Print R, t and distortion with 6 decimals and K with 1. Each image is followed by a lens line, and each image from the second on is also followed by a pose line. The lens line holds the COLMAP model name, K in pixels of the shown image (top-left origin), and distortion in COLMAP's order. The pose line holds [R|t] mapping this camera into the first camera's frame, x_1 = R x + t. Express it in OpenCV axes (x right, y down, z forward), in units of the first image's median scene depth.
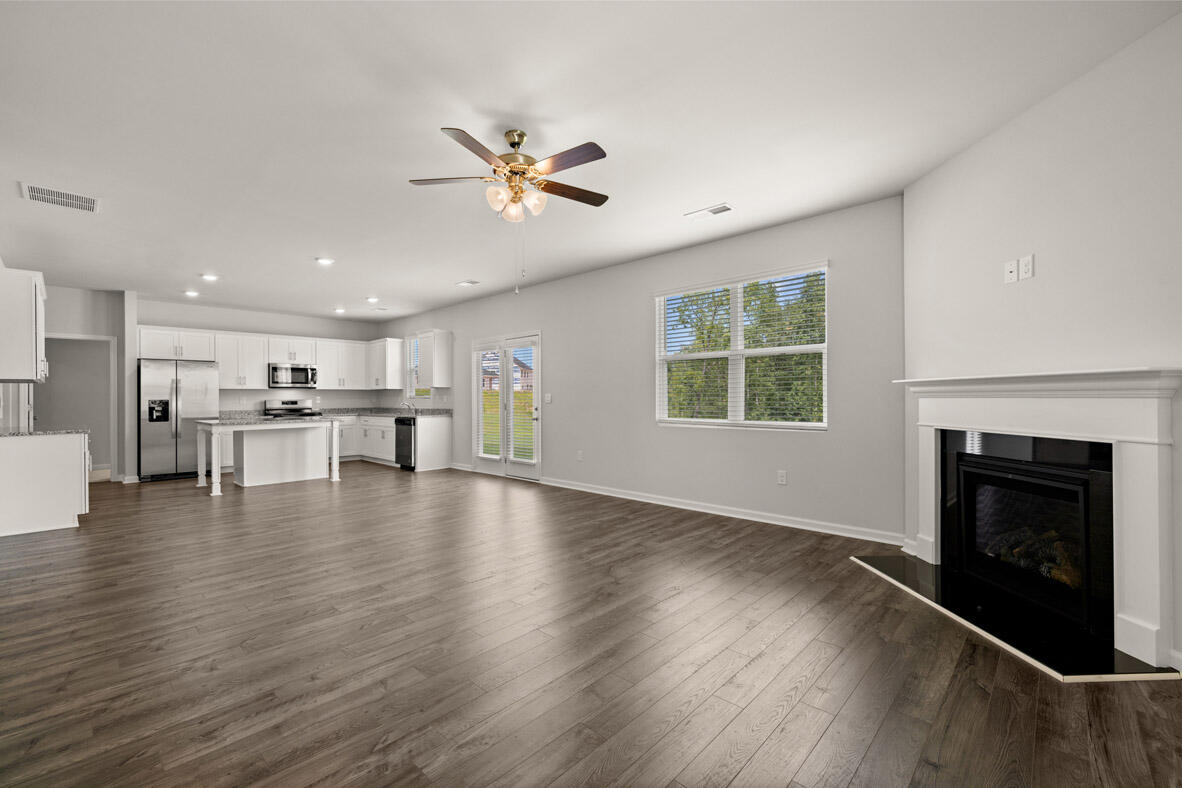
lens RADIAL K [[499.7, 0, 591.0], [0, 499.7, 394.0], [0, 0, 1]] dist [-0.002172, -0.000307]
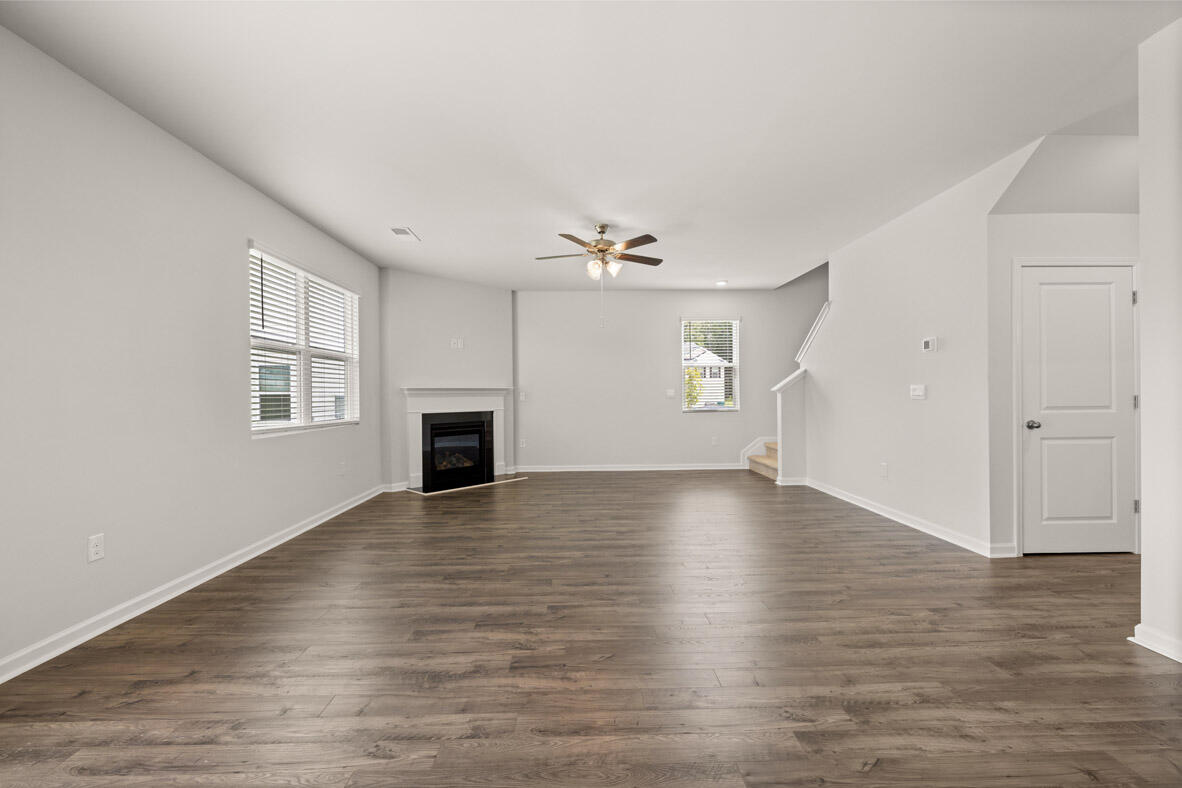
lens RADIAL K [[499.7, 0, 591.0], [0, 499.7, 394.0], [0, 0, 1]] dist [-0.002172, -0.000307]
pose [[-0.717912, 0.012479, 0.696022, -1.371147], [0.007590, 0.999920, -0.010100, 0.025933], [-0.696092, -0.001968, -0.717950, 2.453453]]
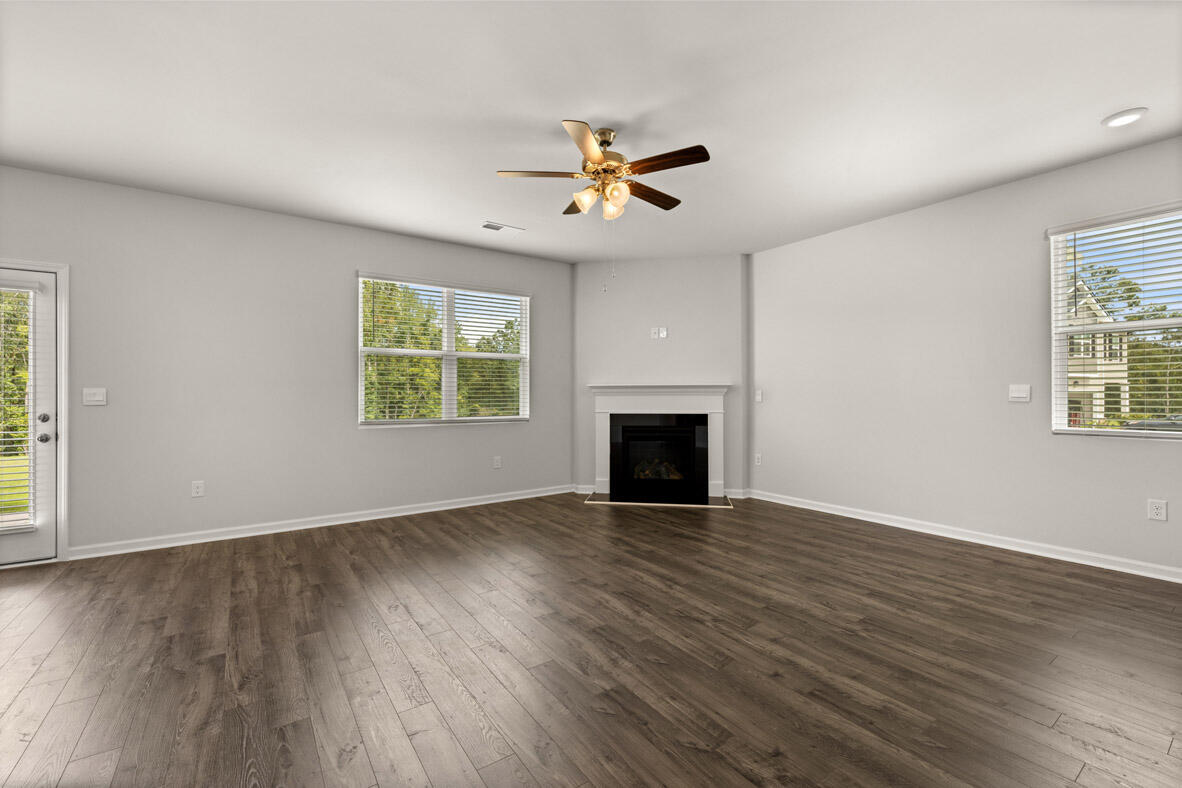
lens RADIAL K [[499.7, 0, 591.0], [0, 499.7, 394.0], [0, 0, 1]] dist [-0.002172, -0.000307]
pose [[0.194039, 0.005717, 0.980977, -1.290470], [-0.005486, 0.999974, -0.004742, 0.012805], [-0.980978, -0.004462, 0.194065, 0.941183]]
